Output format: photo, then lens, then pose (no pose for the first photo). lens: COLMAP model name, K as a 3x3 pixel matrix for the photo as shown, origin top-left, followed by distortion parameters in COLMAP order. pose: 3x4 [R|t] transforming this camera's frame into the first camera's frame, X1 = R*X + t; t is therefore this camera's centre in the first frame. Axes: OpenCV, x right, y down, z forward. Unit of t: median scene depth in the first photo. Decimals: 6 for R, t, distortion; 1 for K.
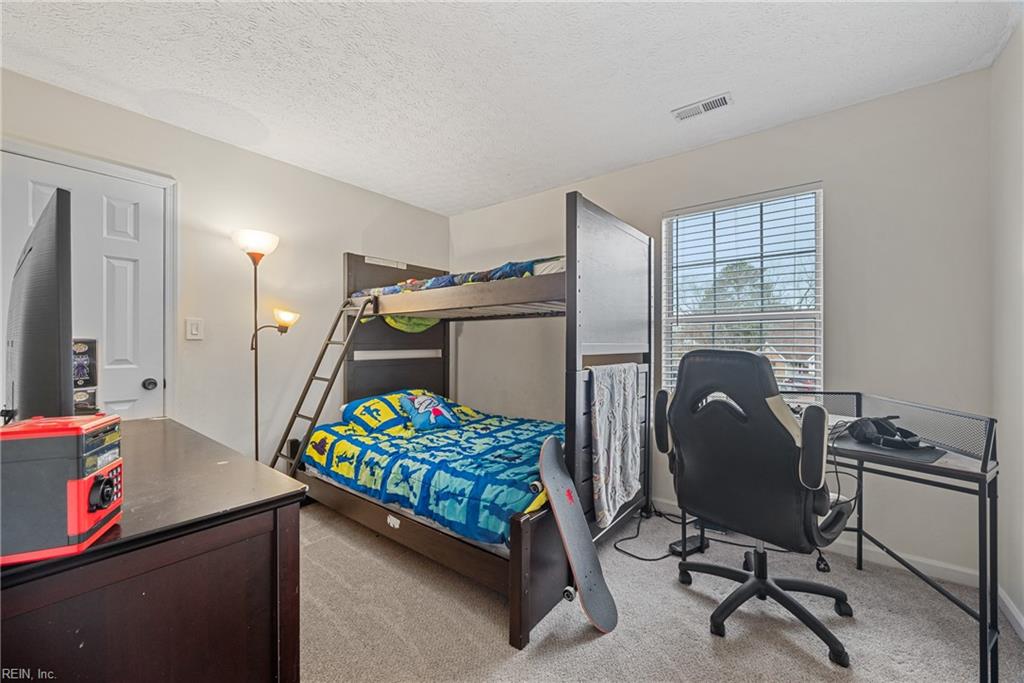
lens RADIAL K [[402.6, 0, 505.4], [0, 402.6, 345.5], [0, 0, 1]] dist [-0.001397, -0.000273]
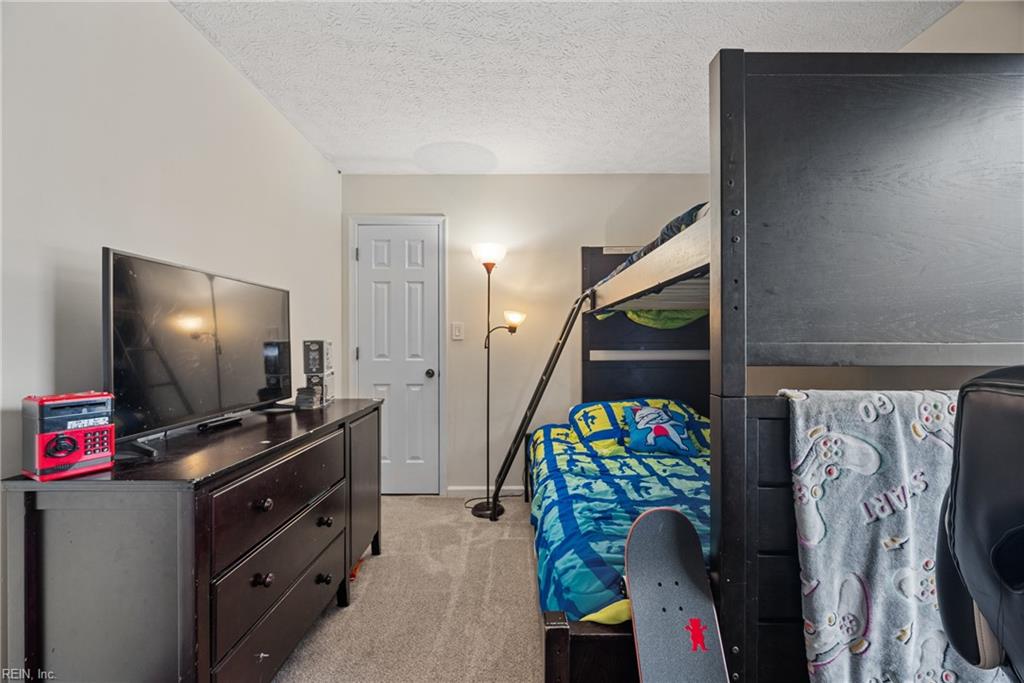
lens RADIAL K [[402.6, 0, 513.8], [0, 402.6, 339.4], [0, 0, 1]] dist [-0.001397, -0.000273]
pose [[0.623292, -0.006437, -0.781963, 0.319807], [-0.001129, 0.999958, -0.009132, -0.004397], [0.781988, 0.006575, 0.623259, 0.362586]]
